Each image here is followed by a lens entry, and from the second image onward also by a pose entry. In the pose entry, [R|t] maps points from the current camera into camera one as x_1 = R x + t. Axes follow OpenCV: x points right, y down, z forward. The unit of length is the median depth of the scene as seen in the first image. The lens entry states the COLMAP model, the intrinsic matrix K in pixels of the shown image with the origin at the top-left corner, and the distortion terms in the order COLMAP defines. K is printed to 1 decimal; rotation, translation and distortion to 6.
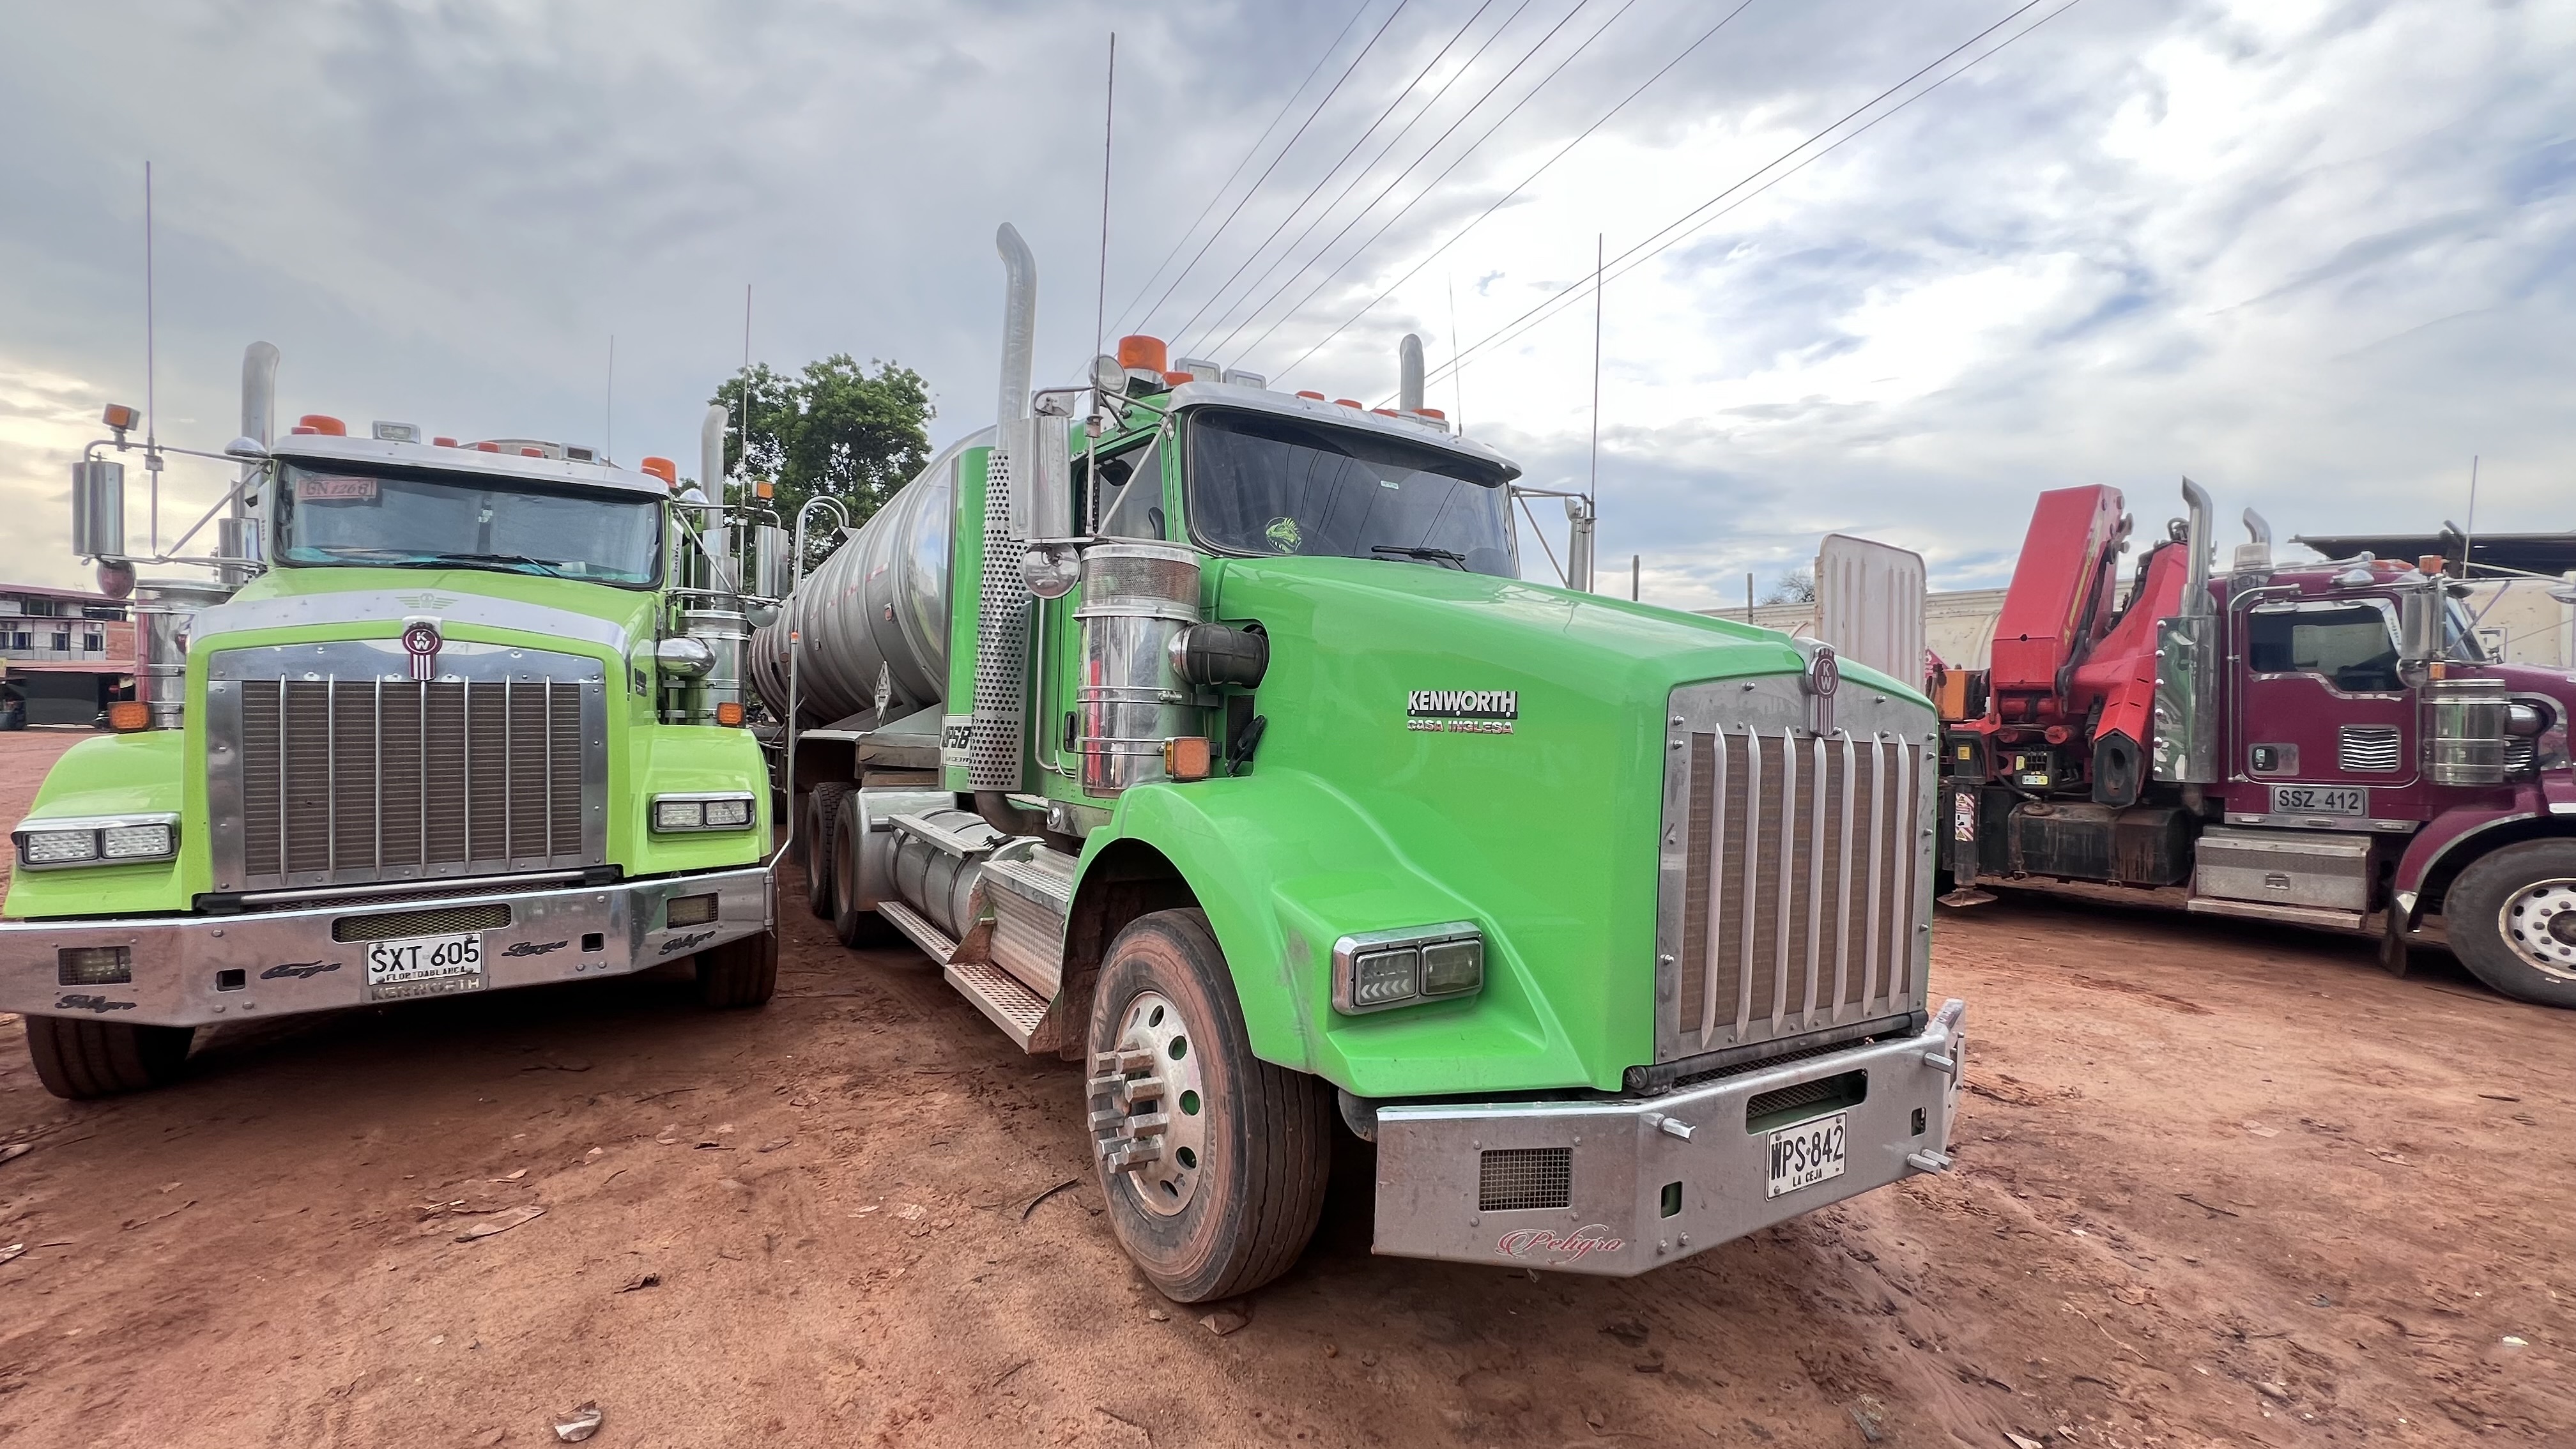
lens RADIAL K [[1032.1, 0, 1272.7], [0, 1032.1, 718.4], [0, 0, 1]] dist [-0.001203, -0.000089]
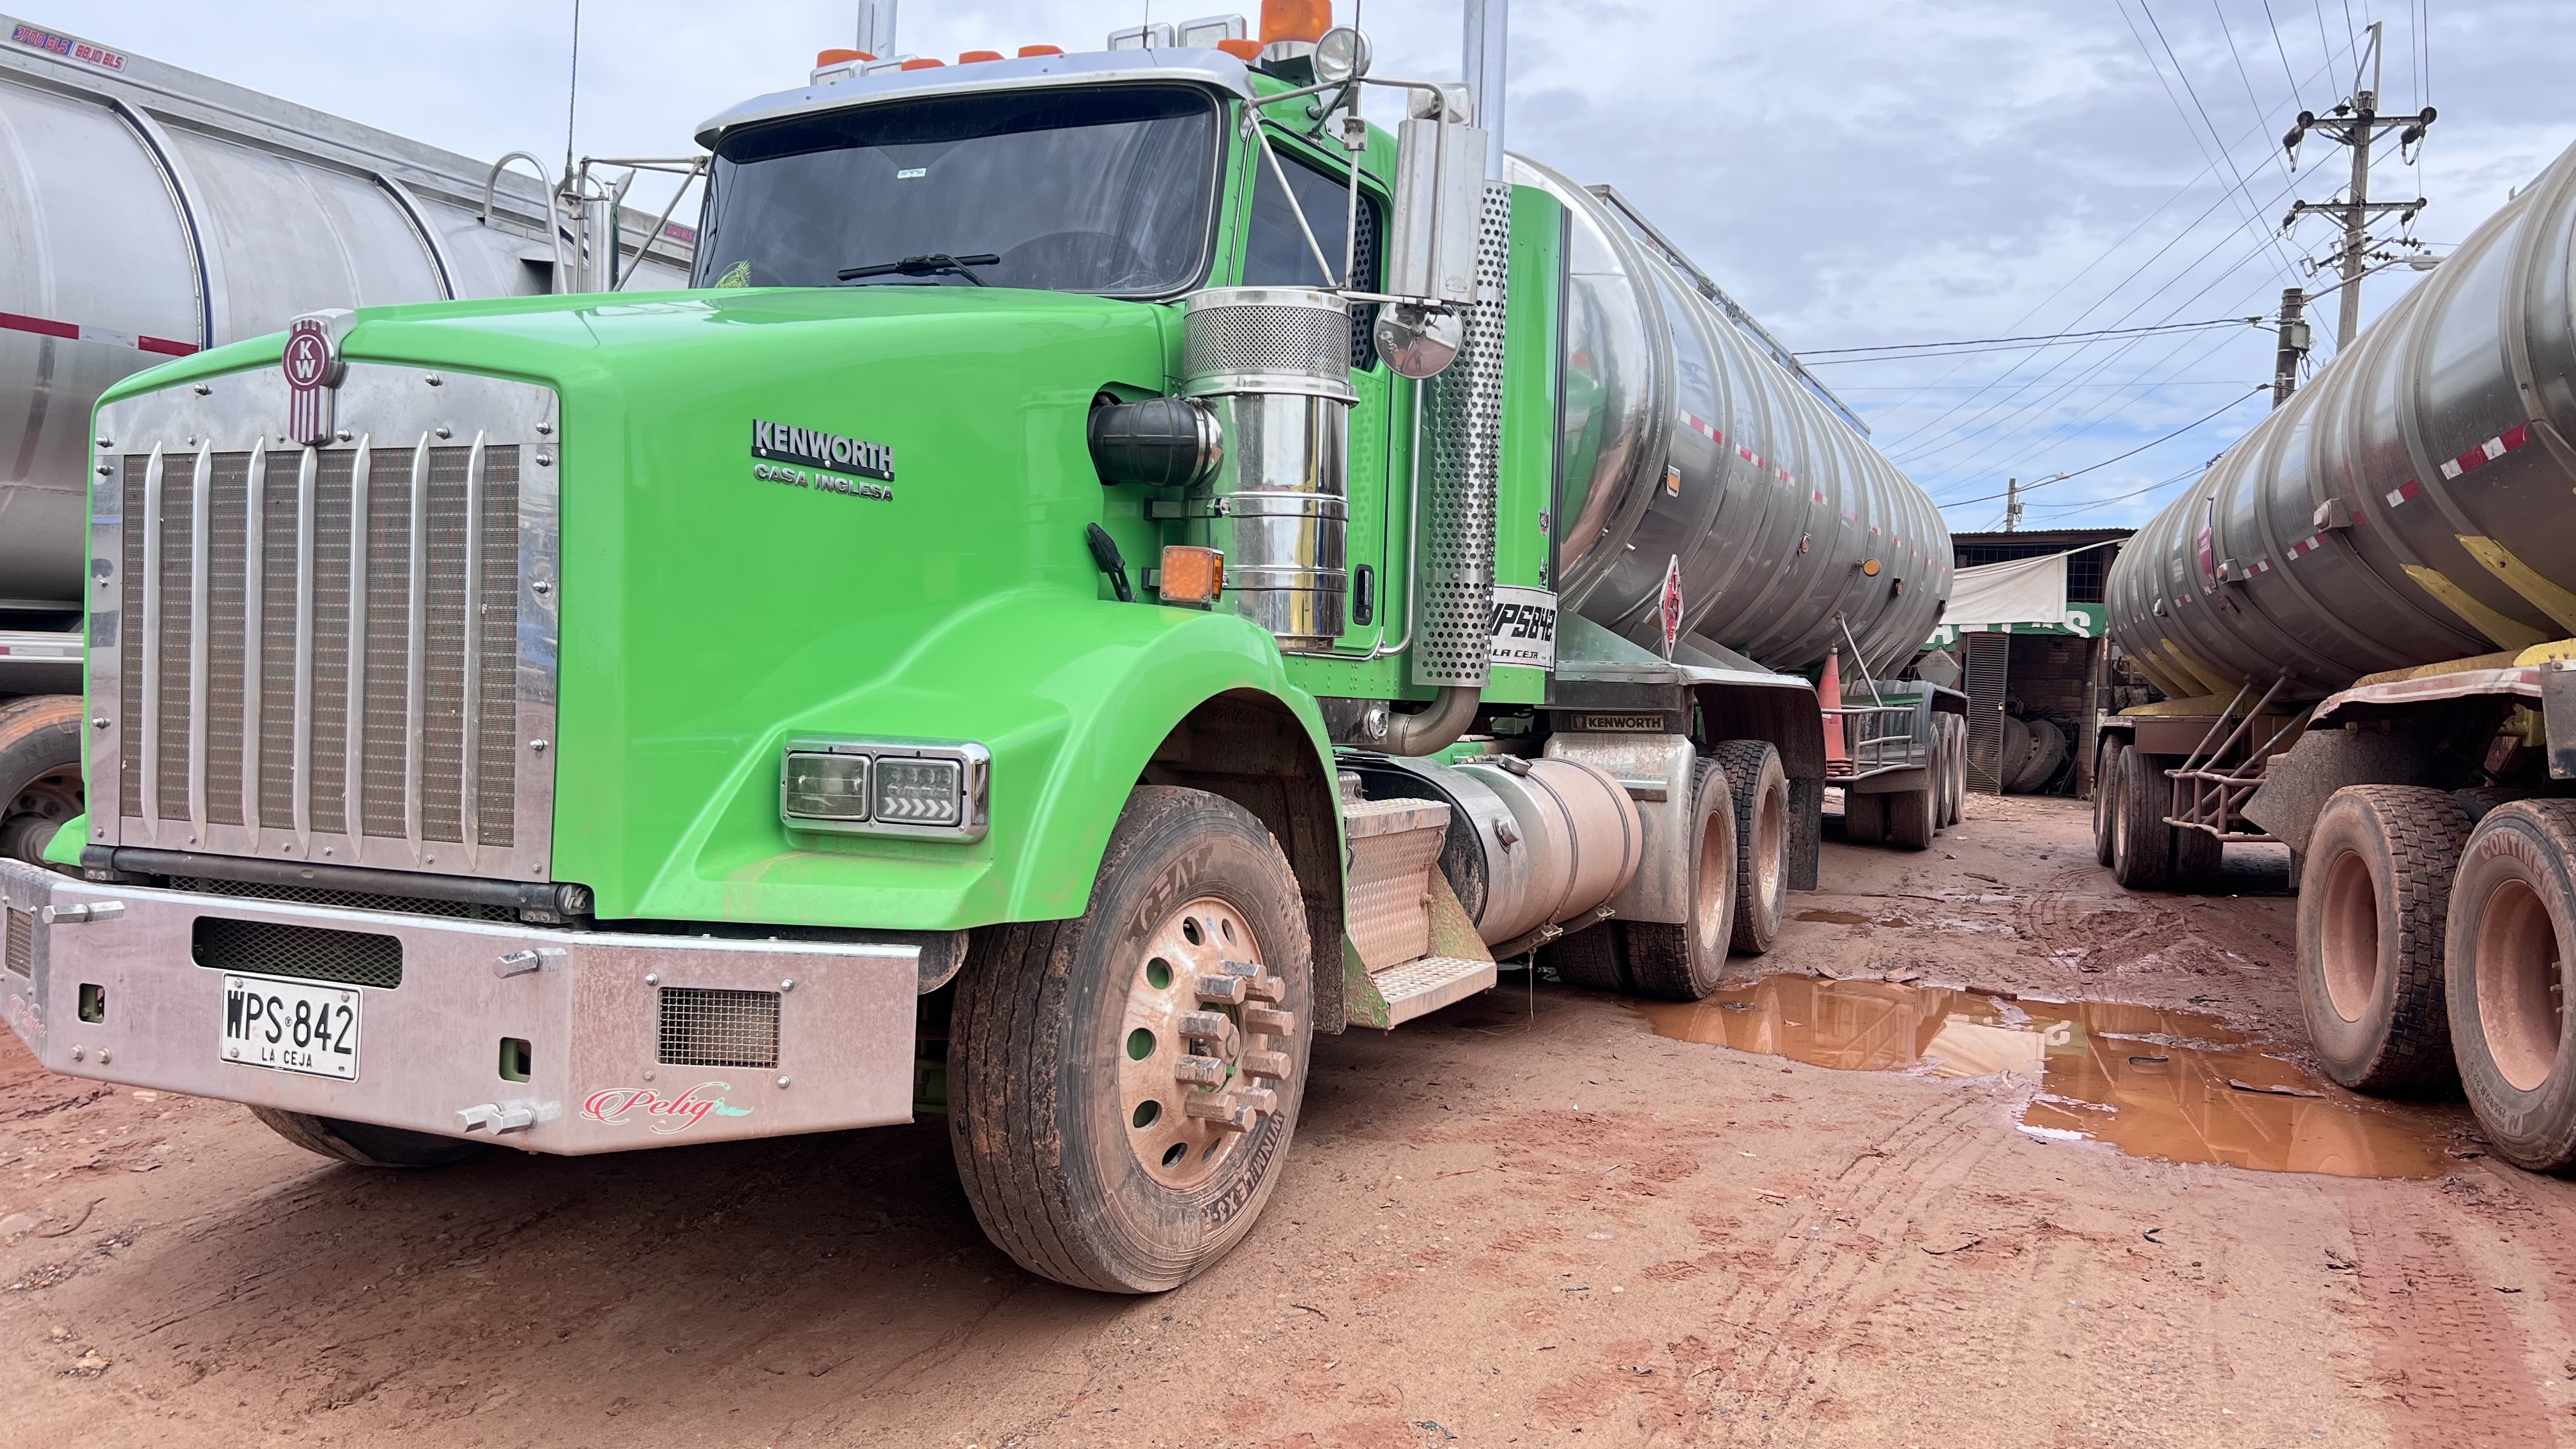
lens RADIAL K [[1934.1, 0, 1276.8], [0, 1934.1, 732.0], [0, 0, 1]] dist [0.104858, -0.130037]
pose [[0.556474, -0.007981, -0.830827, 1.529633], [-0.002678, 0.999931, -0.011399, 0.173042], [0.830861, 0.008569, 0.556415, 0.602537]]
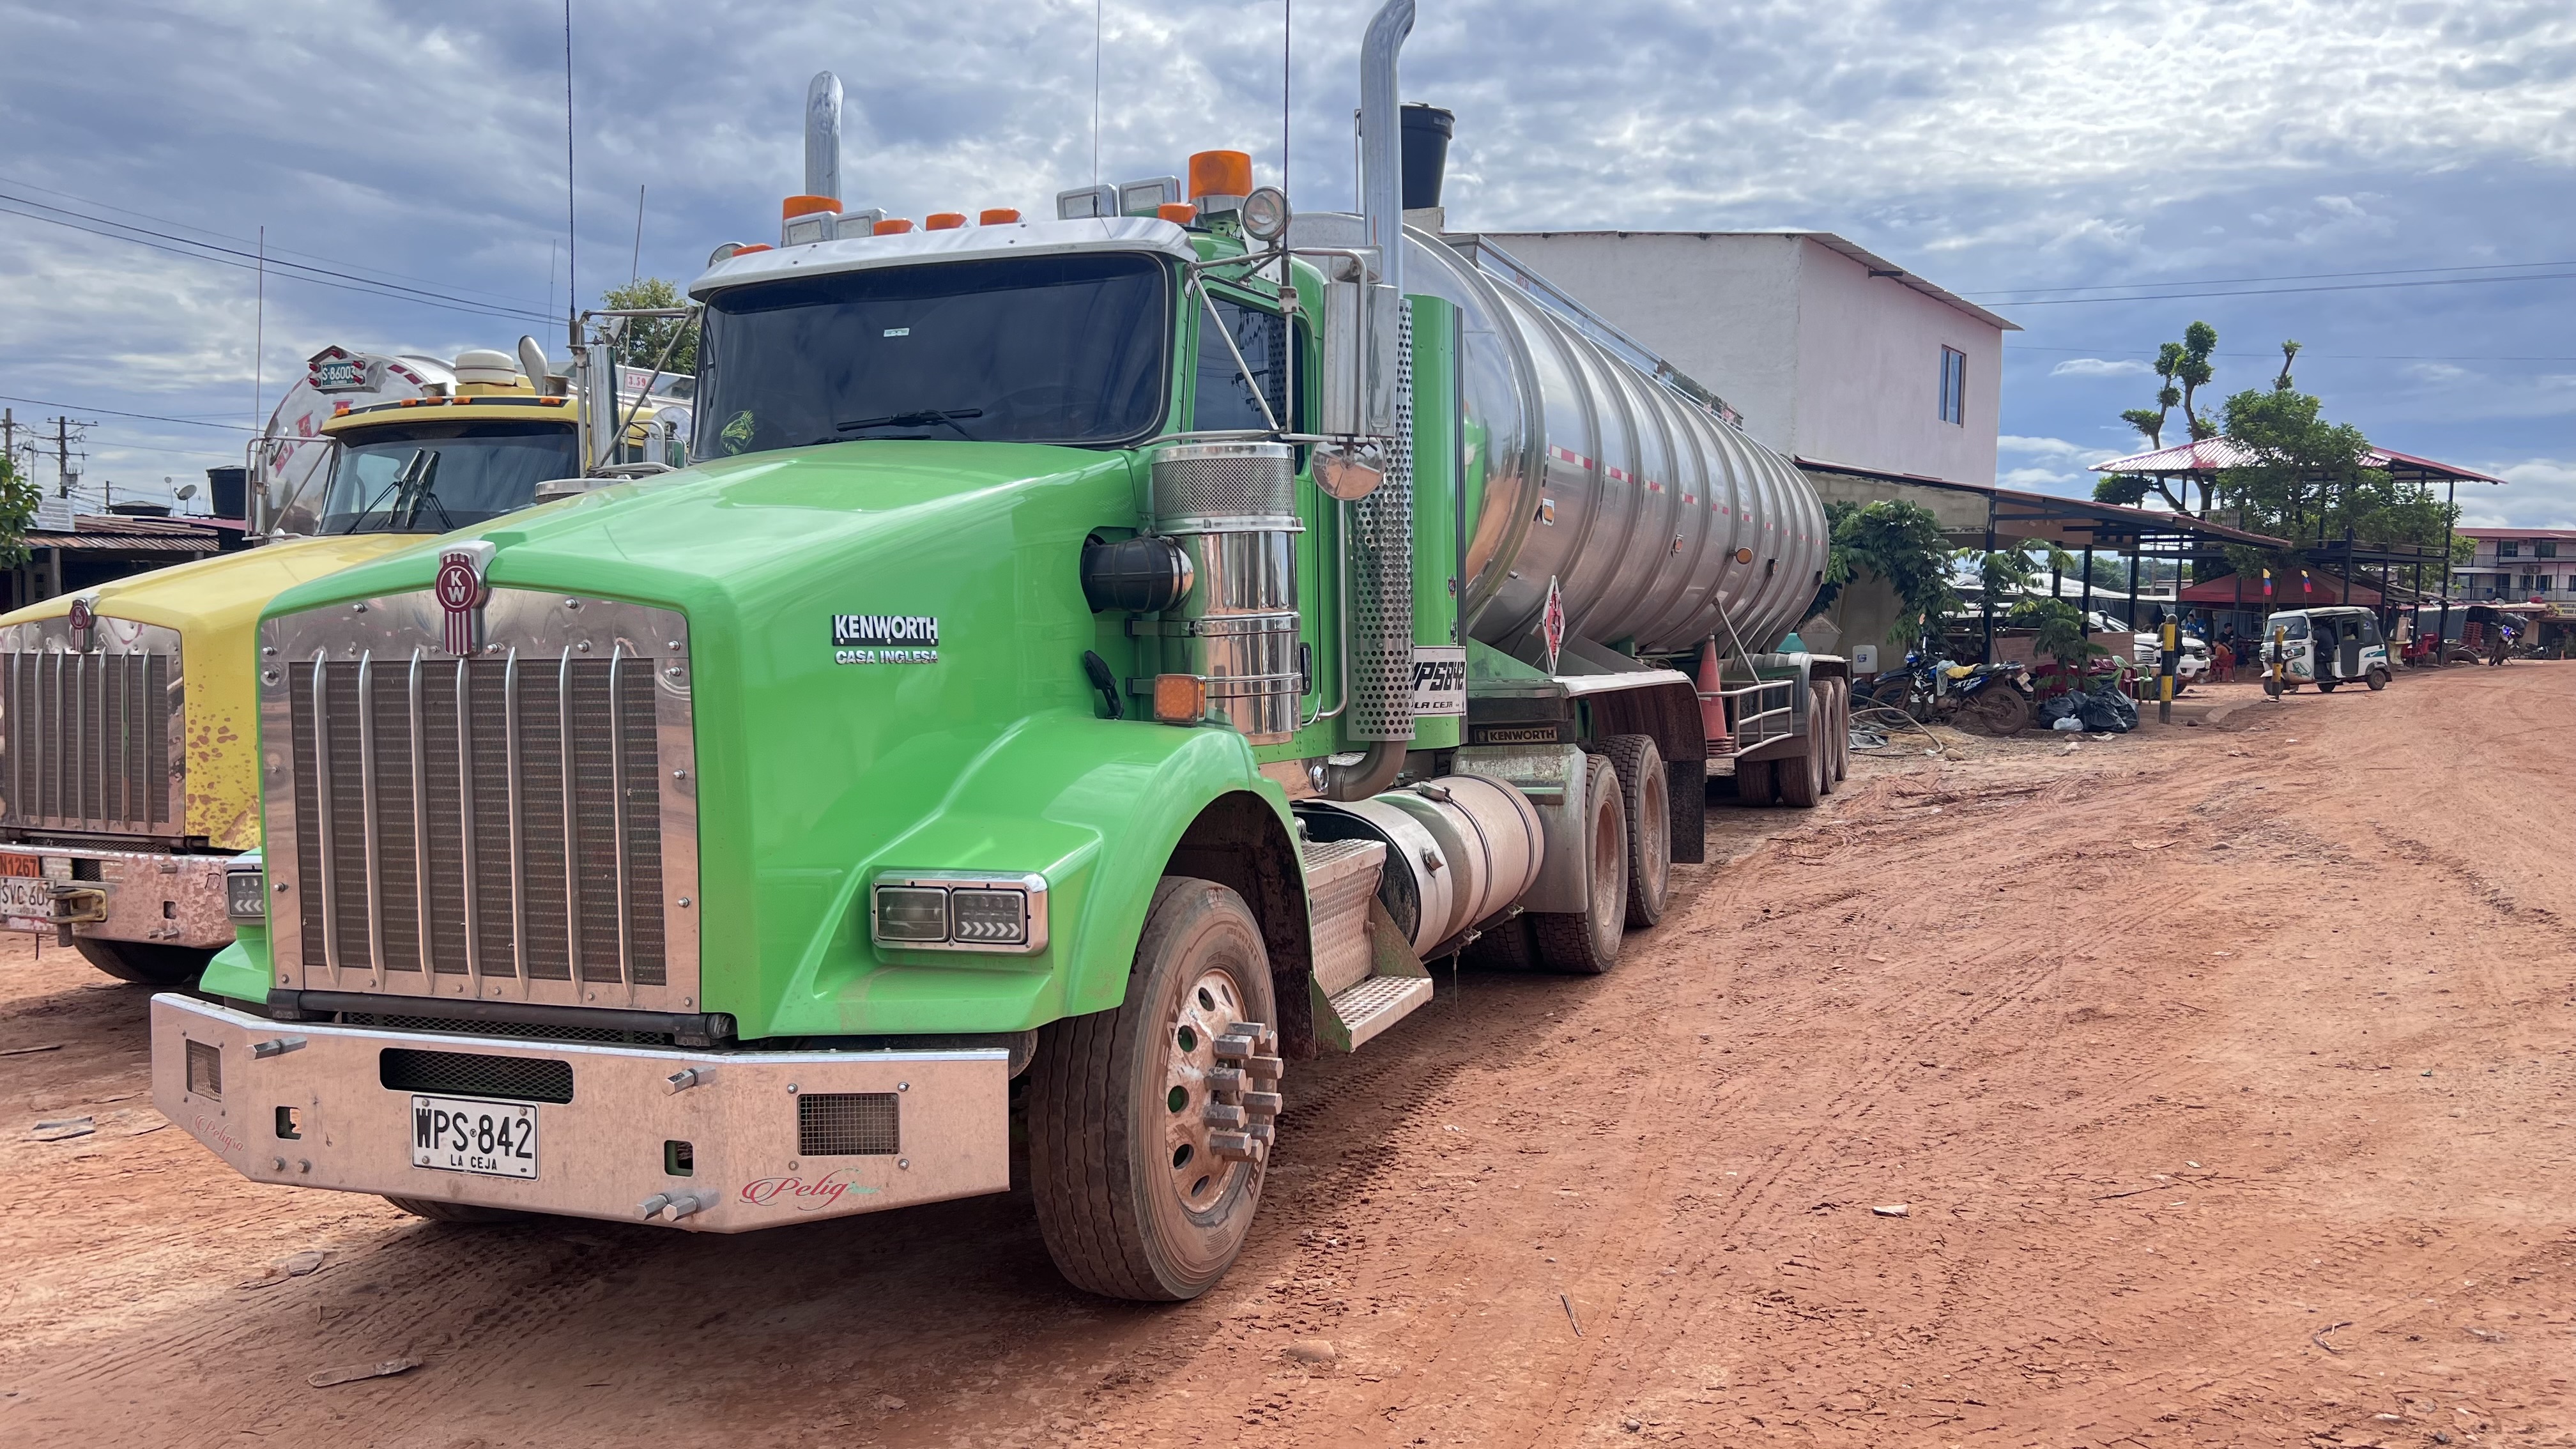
lens RADIAL K [[1934.1, 0, 1276.8], [0, 1934.1, 732.0], [0, 0, 1]] dist [0.104858, -0.130037]
pose [[0.607118, -0.013901, -0.794490, 1.686220], [0.047398, 0.998700, 0.018746, 0.061506], [0.793197, -0.049038, 0.606988, 0.408885]]
